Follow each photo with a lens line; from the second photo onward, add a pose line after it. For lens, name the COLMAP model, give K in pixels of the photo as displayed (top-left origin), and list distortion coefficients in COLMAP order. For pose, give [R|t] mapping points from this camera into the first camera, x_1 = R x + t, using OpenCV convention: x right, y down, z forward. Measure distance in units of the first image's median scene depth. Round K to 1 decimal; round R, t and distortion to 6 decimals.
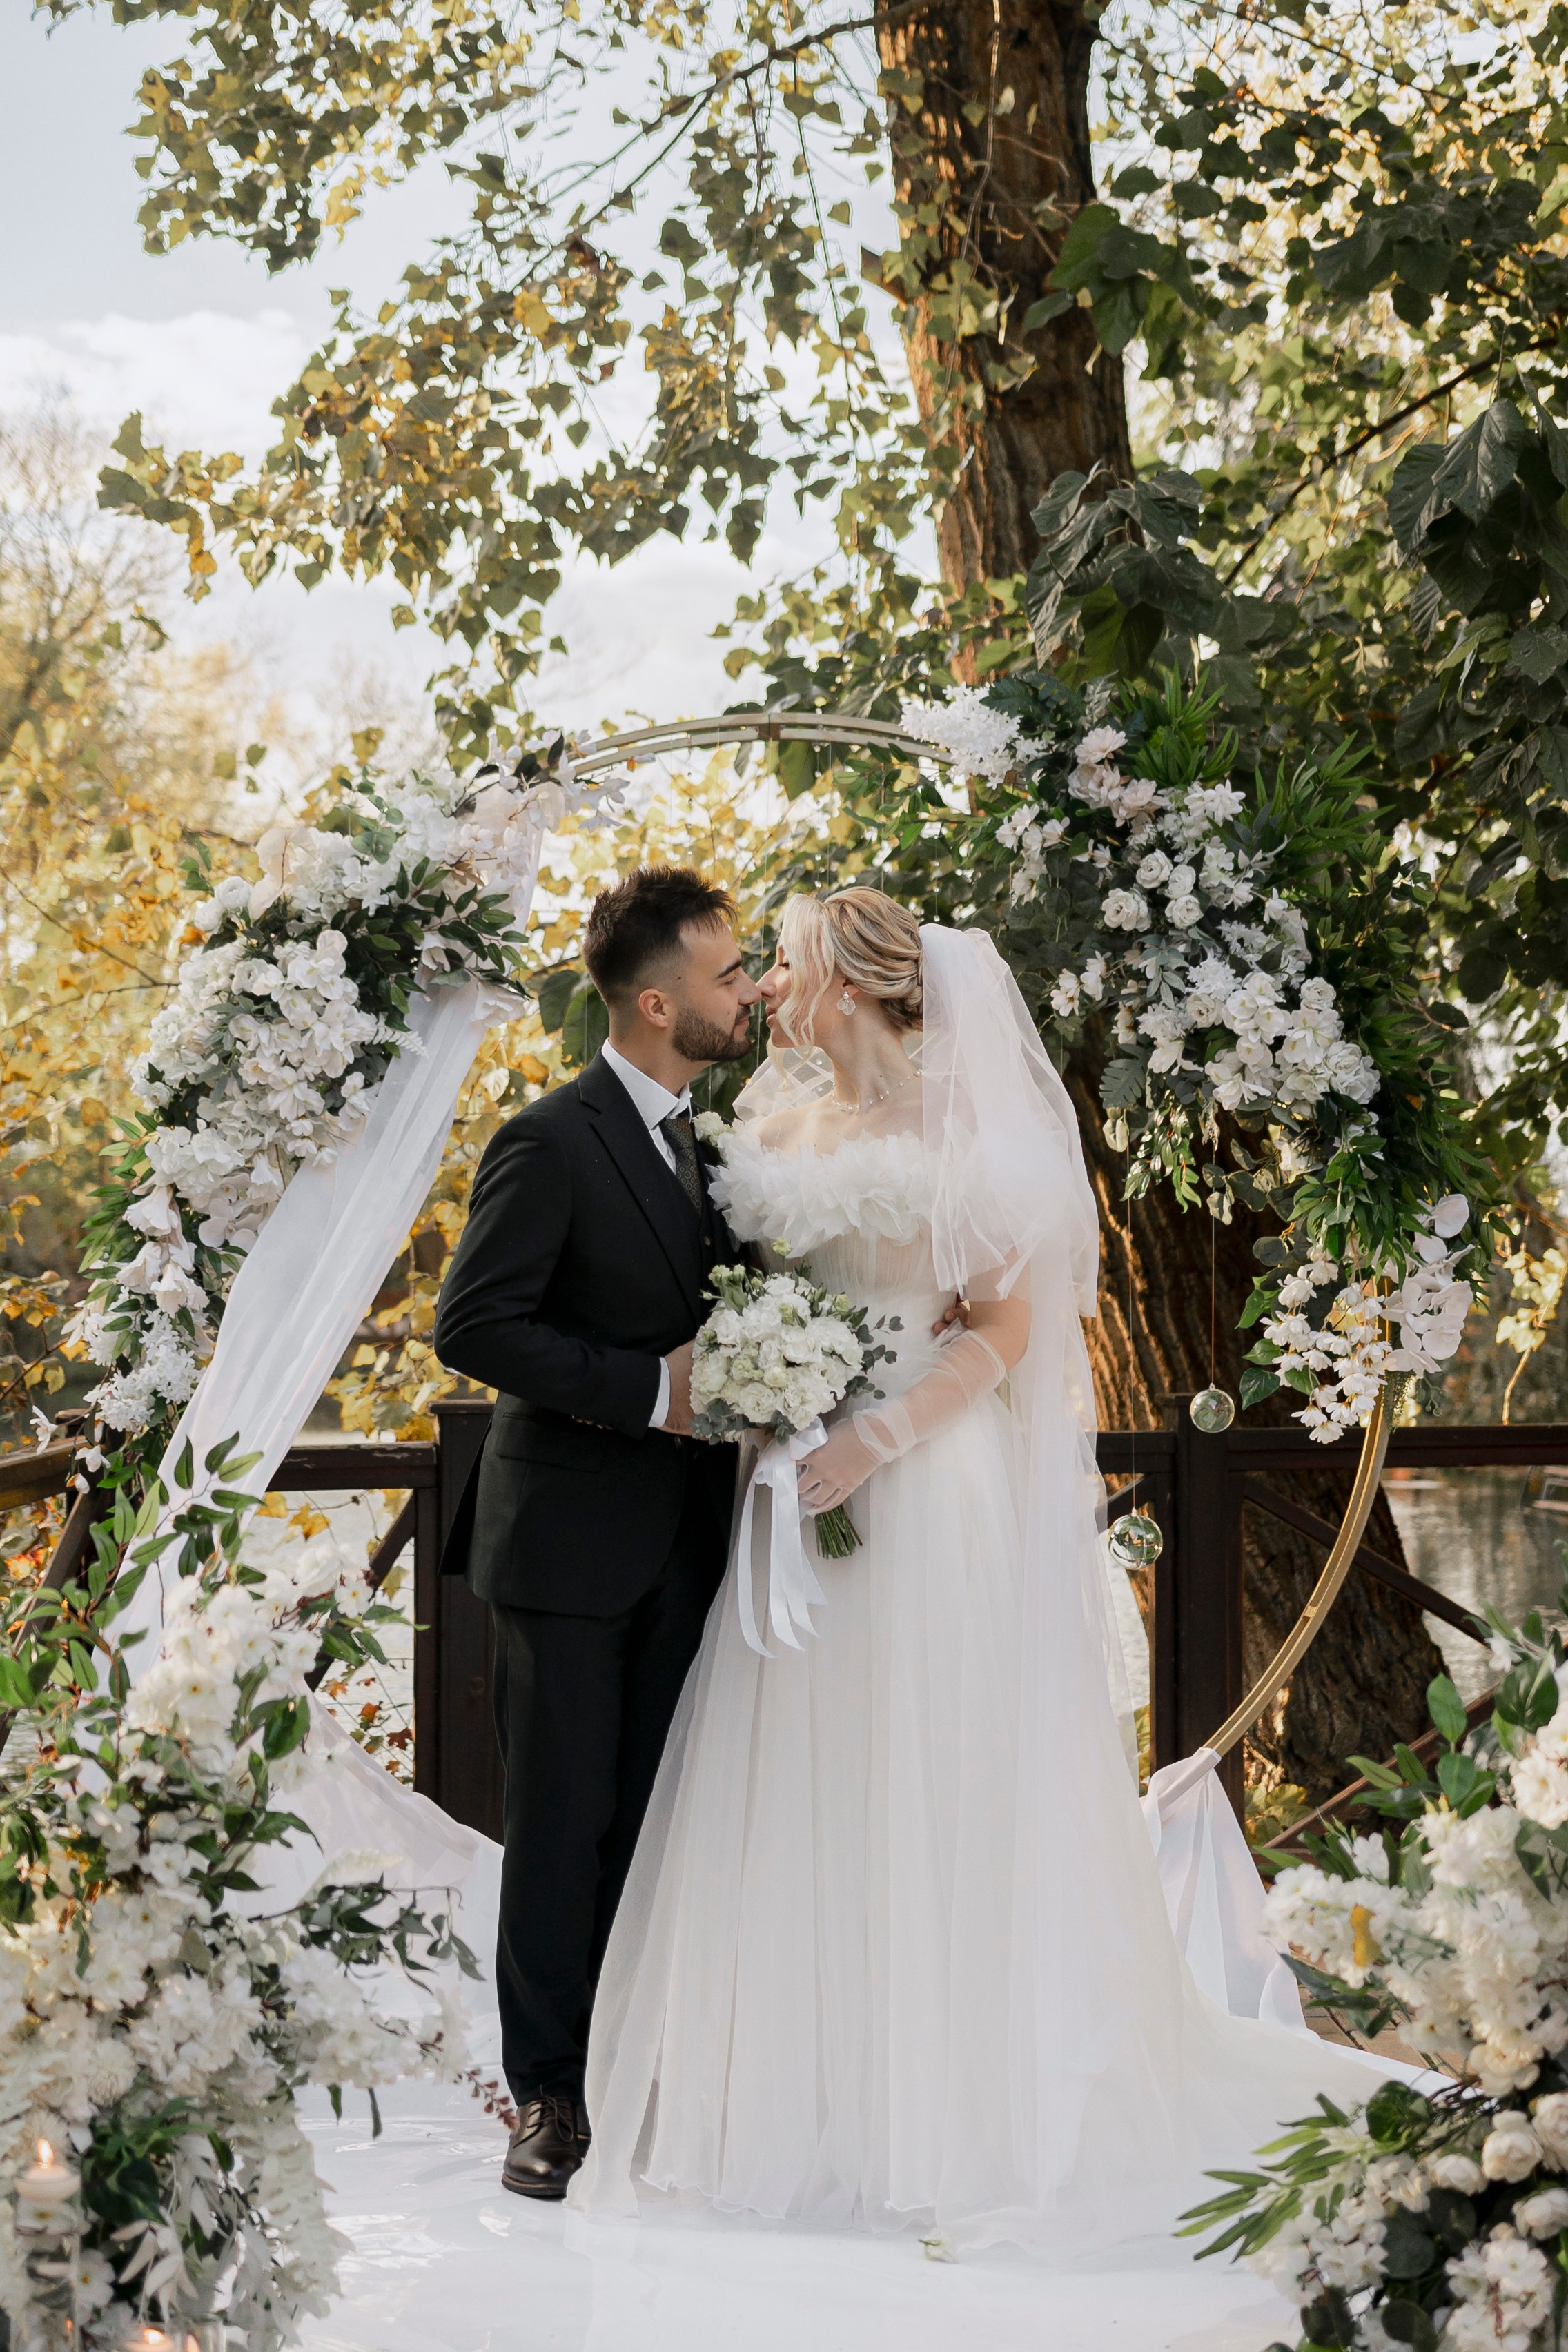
lens RADIAL K [[3301.9, 0, 815.4], [0, 3301.9, 1108.6], [0, 0, 1]] dist [0.018188, 0.000000]
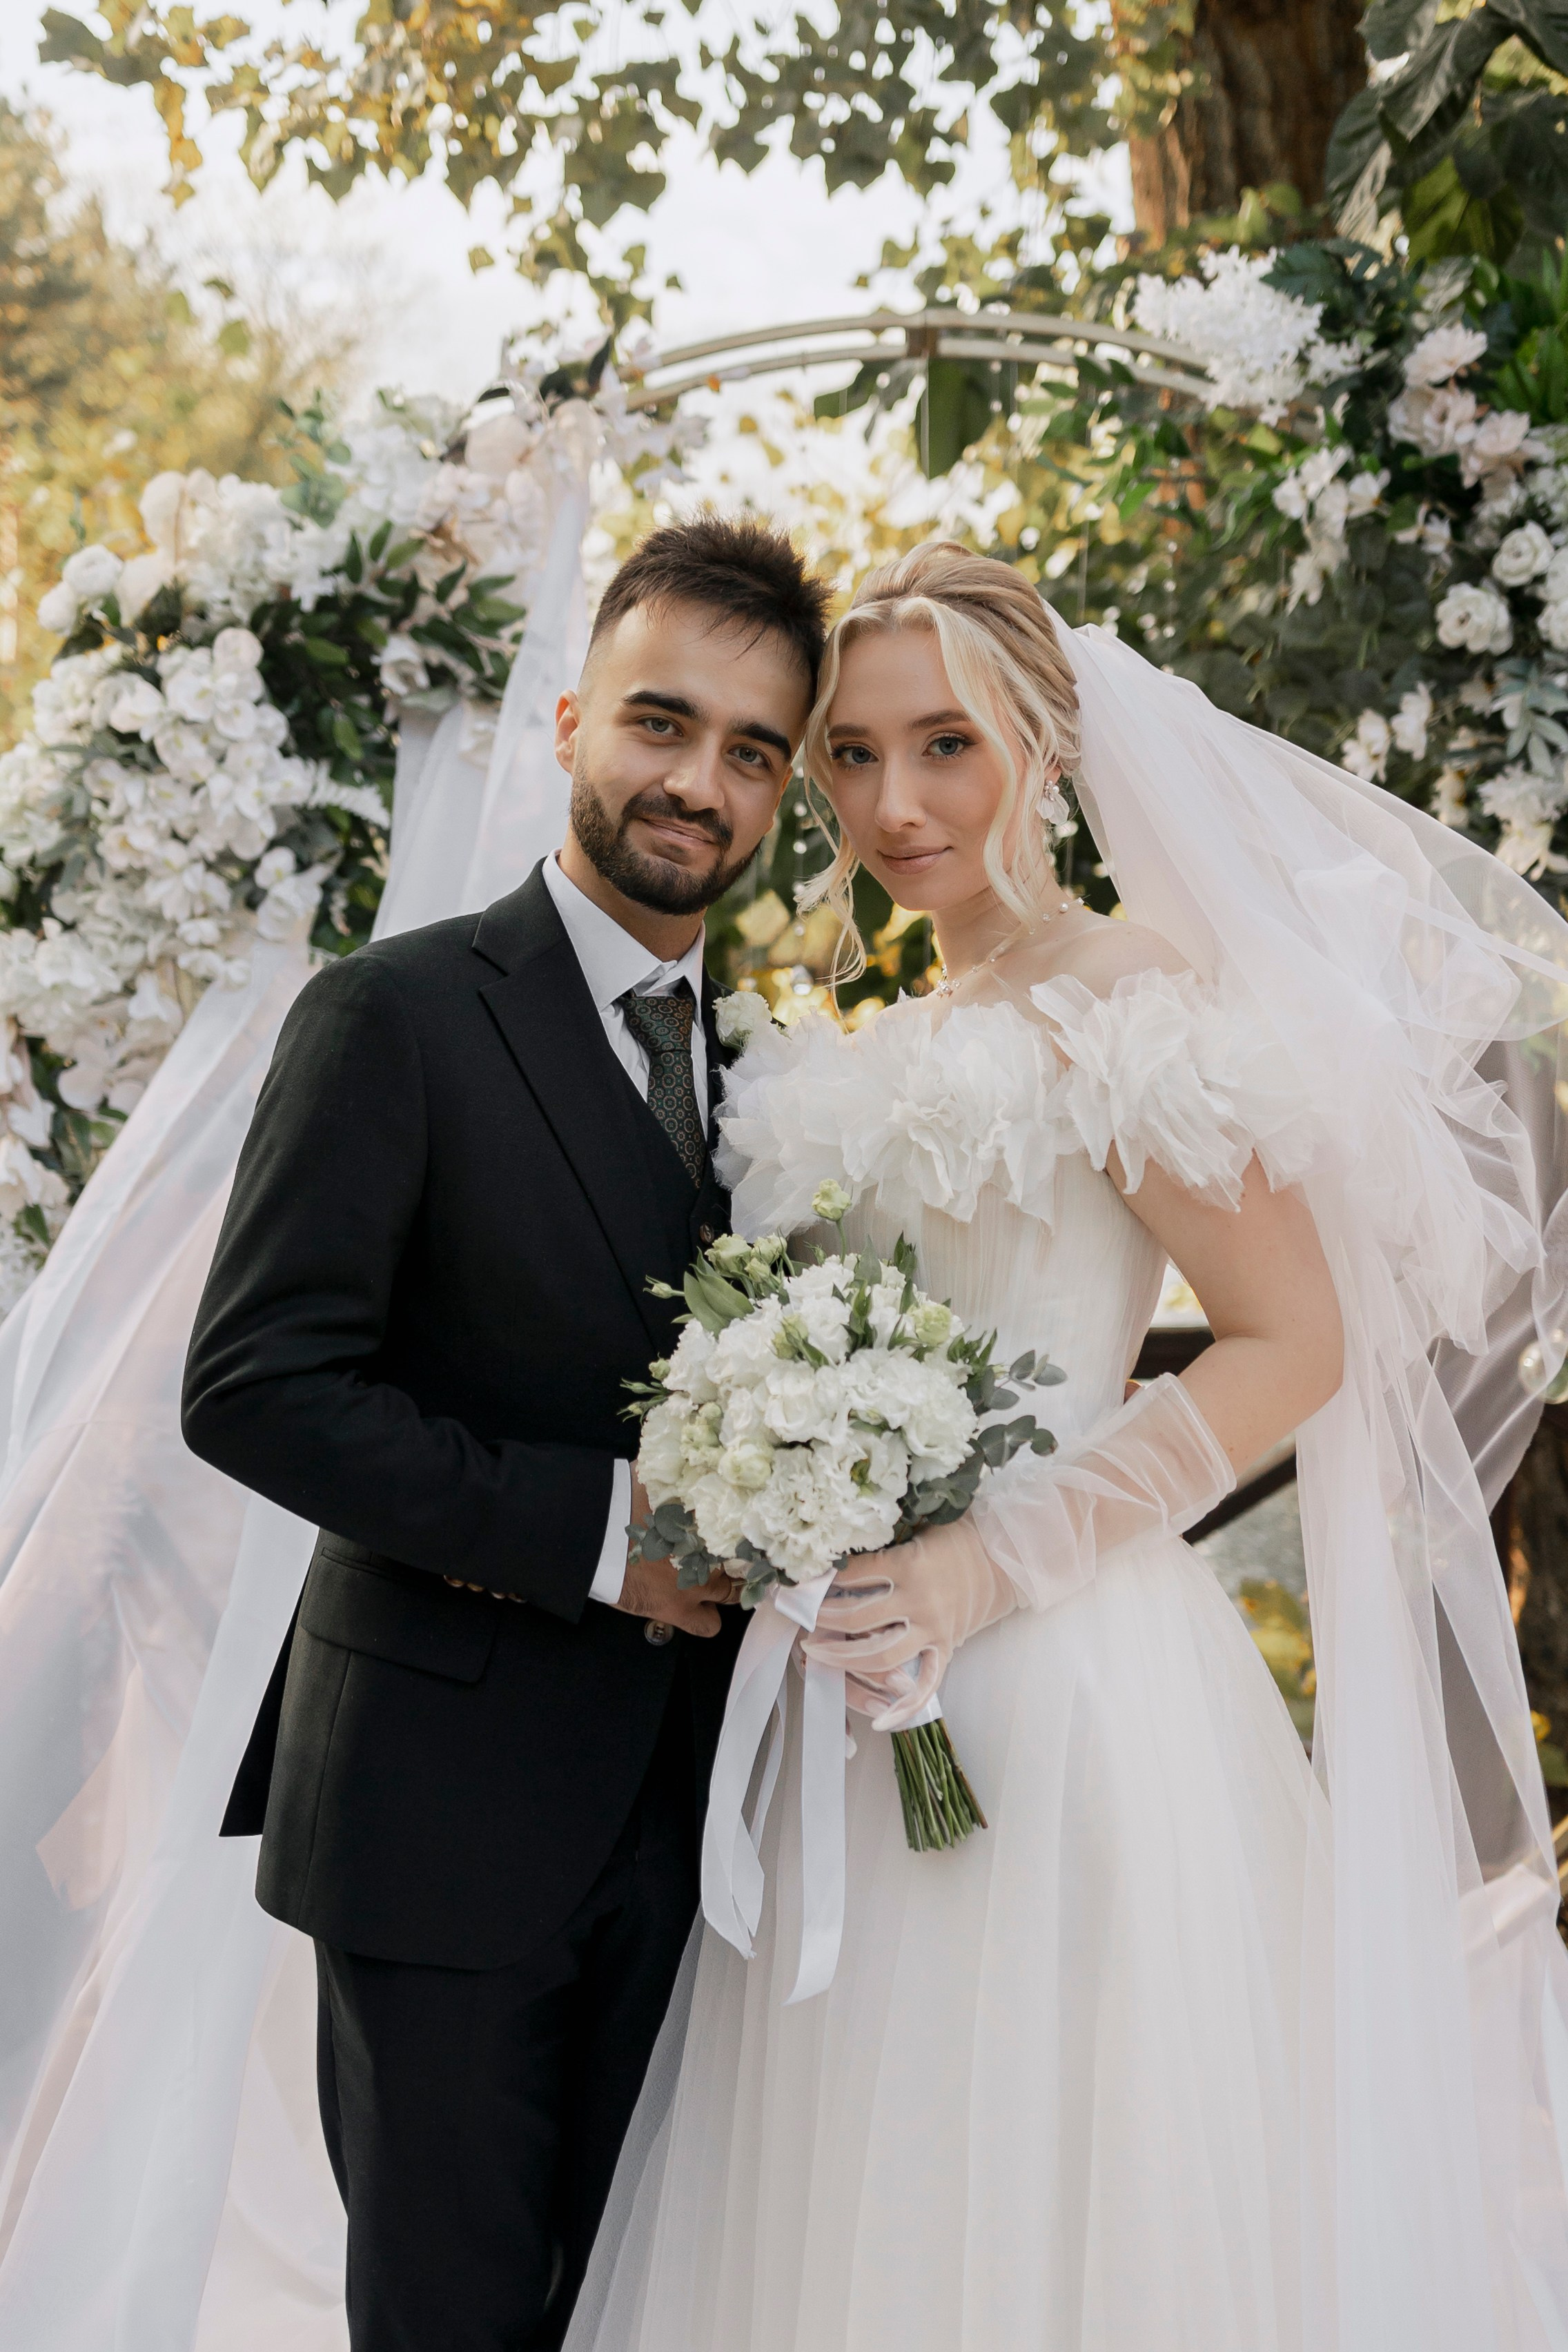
lens RADIAL K [[2780.5, 0, 768.7], [0, 2780.5, 1168.4], [0, 0, 1]] dist [-0.046754, 0.000000]
pose [[0.997848, 0.025025, -0.060603, -0.007449], [-0.018262, 0.993798, 0.109693, -0.010505], [0.062972, -0.108350, 0.992116, 0.449445]]
